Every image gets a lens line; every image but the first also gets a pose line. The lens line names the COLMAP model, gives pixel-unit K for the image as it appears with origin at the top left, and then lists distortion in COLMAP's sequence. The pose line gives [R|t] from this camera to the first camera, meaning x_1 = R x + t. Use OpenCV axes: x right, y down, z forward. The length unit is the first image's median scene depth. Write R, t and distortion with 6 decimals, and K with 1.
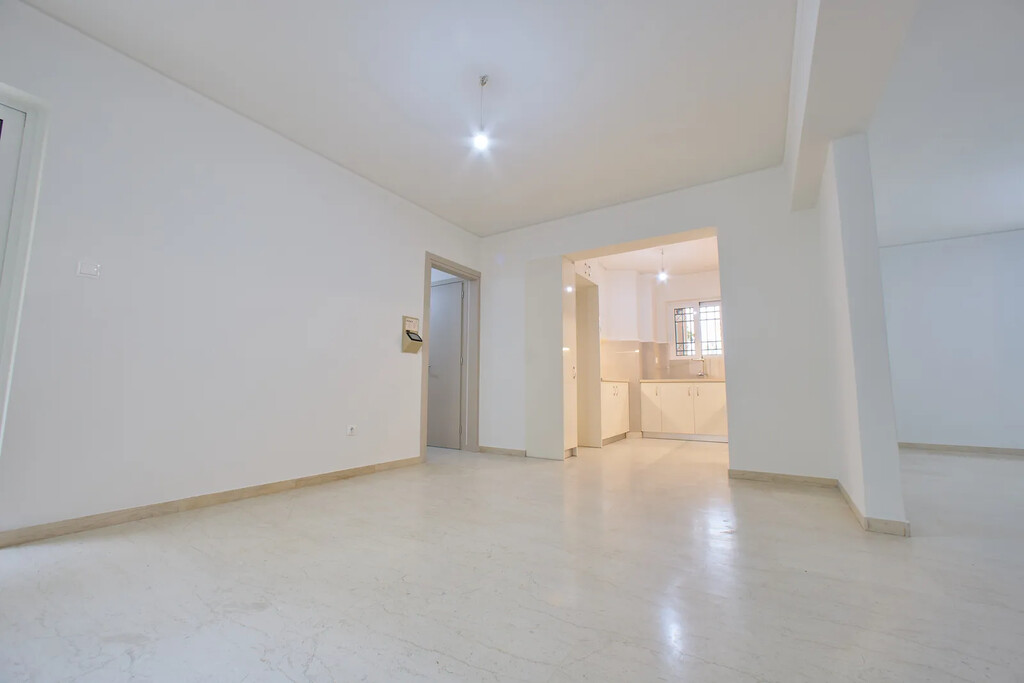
lens RADIAL K [[400.3, 0, 517.4], [0, 400.3, 341.3], [0, 0, 1]] dist [-0.009114, 0.001966]
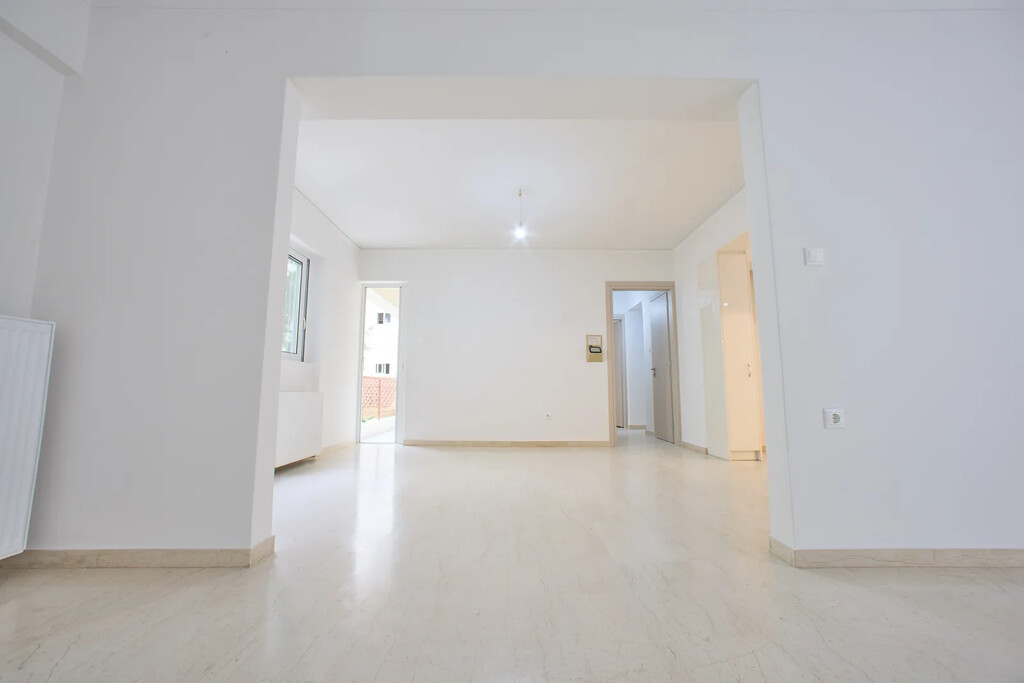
lens RADIAL K [[400.3, 0, 514.3], [0, 400.3, 346.5], [0, 0, 1]] dist [-0.009114, 0.001966]
pose [[0.570475, -0.097644, -0.815490, 0.657070], [0.098875, 0.993851, -0.049832, 0.017275], [0.815342, -0.052203, 0.576622, 0.017564]]
